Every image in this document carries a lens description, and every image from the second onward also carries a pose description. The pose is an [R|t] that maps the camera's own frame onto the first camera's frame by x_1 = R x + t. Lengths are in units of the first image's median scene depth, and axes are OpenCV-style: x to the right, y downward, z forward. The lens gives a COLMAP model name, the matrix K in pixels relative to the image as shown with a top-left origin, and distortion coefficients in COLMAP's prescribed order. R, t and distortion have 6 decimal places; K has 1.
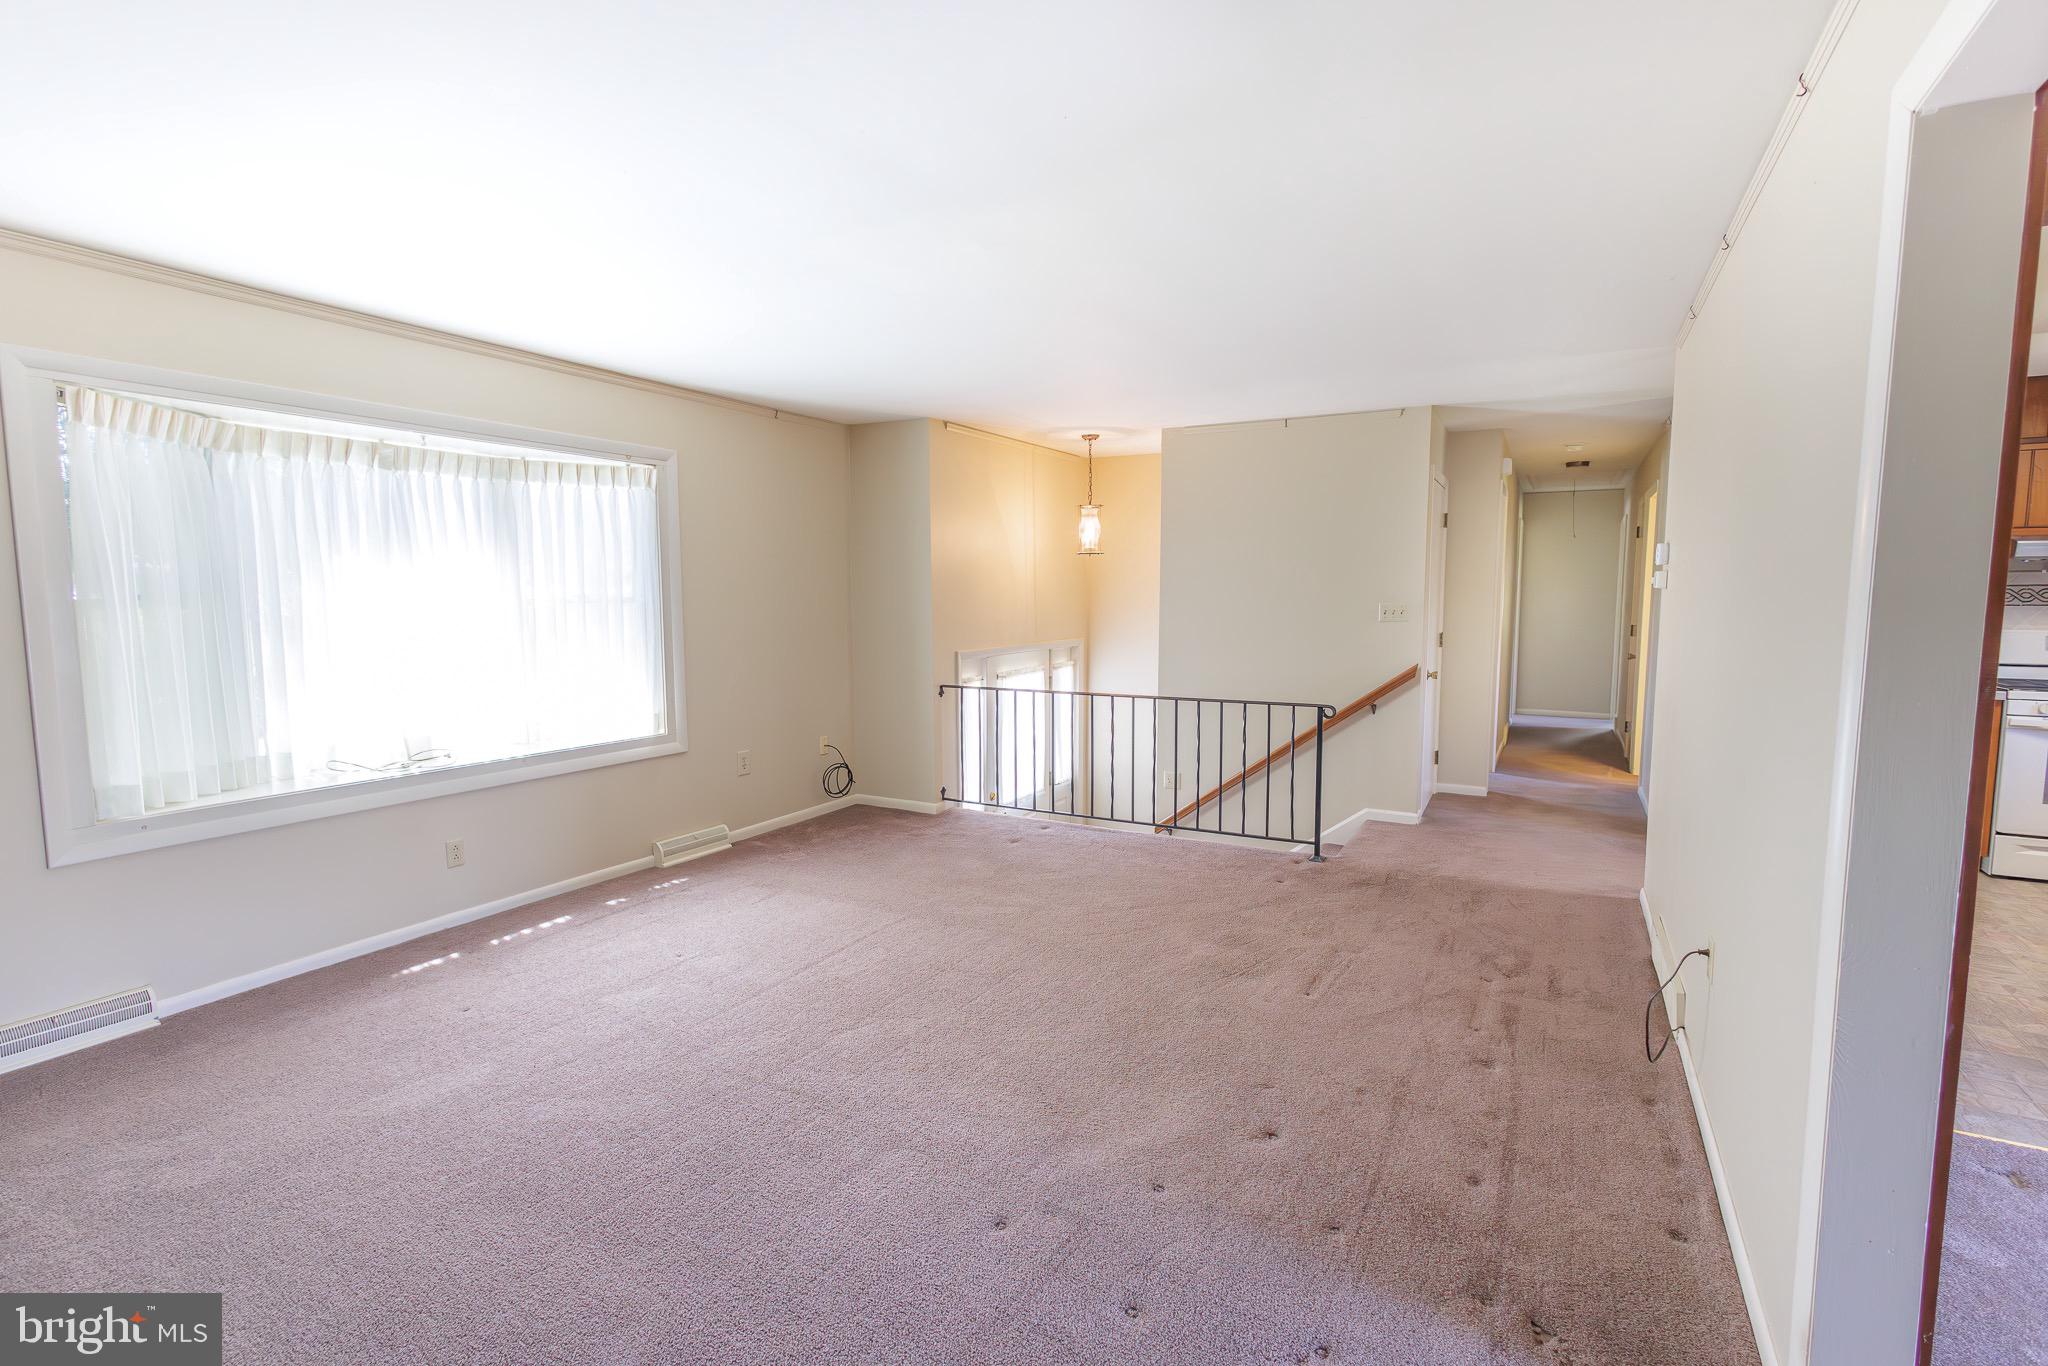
lens RADIAL K [[944.7, 0, 1020.8], [0, 944.7, 676.8], [0, 0, 1]] dist [0.014372, -0.003553]
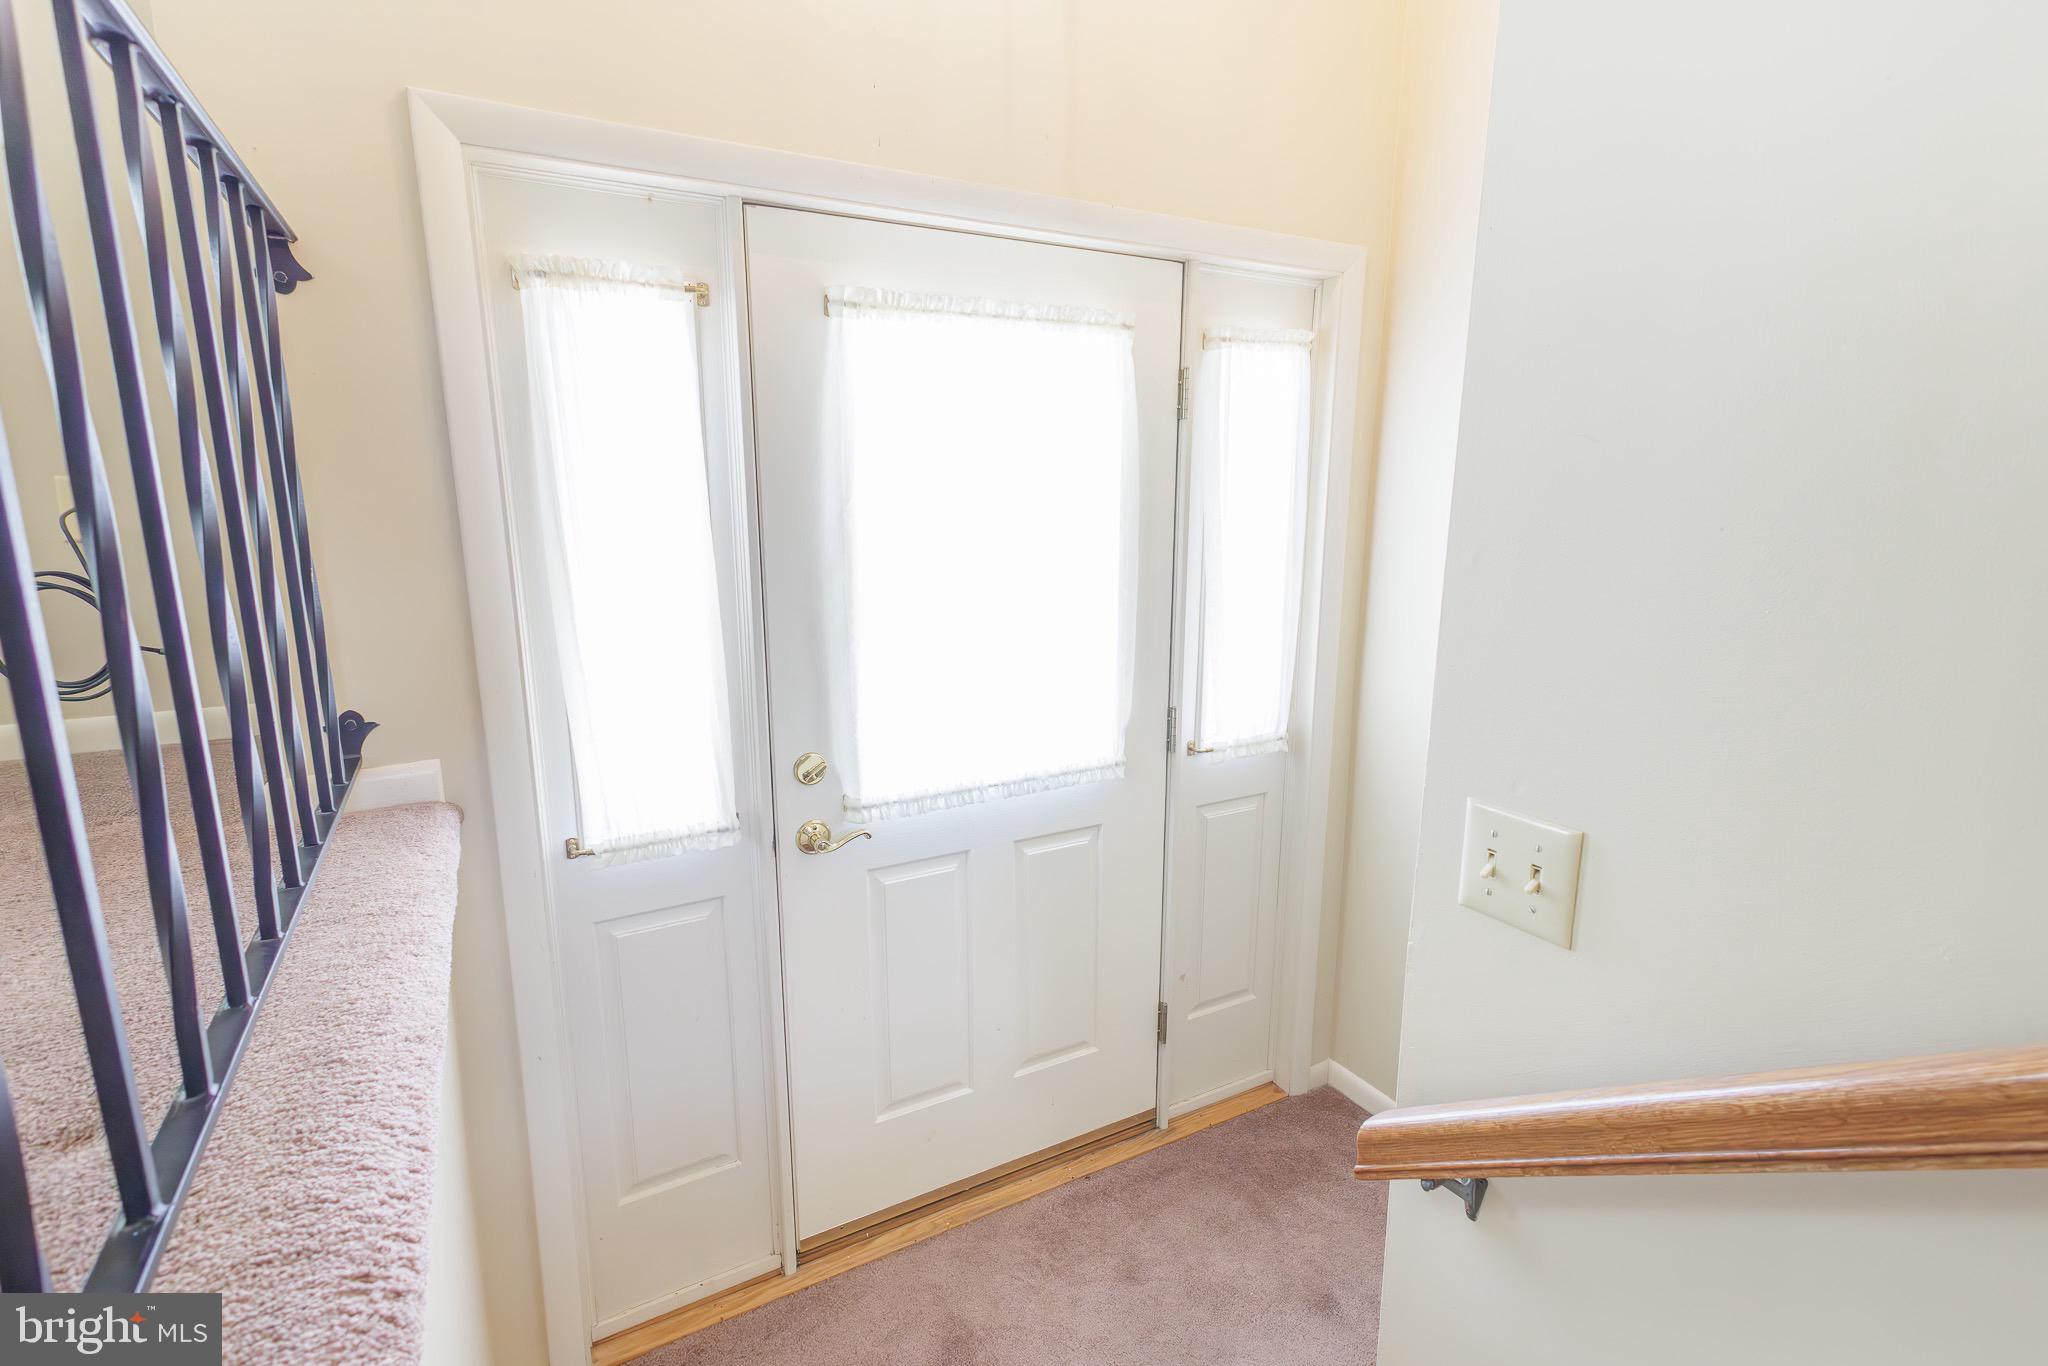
lens RADIAL K [[944.7, 0, 1017.6], [0, 944.7, 676.0], [0, 0, 1]] dist [0.014372, -0.003553]
pose [[0.842866, 0.090912, -0.530388, 0.247358], [-0.039693, 0.993444, 0.107205, 0.104900], [0.536658, -0.069307, 0.840949, 1.236690]]
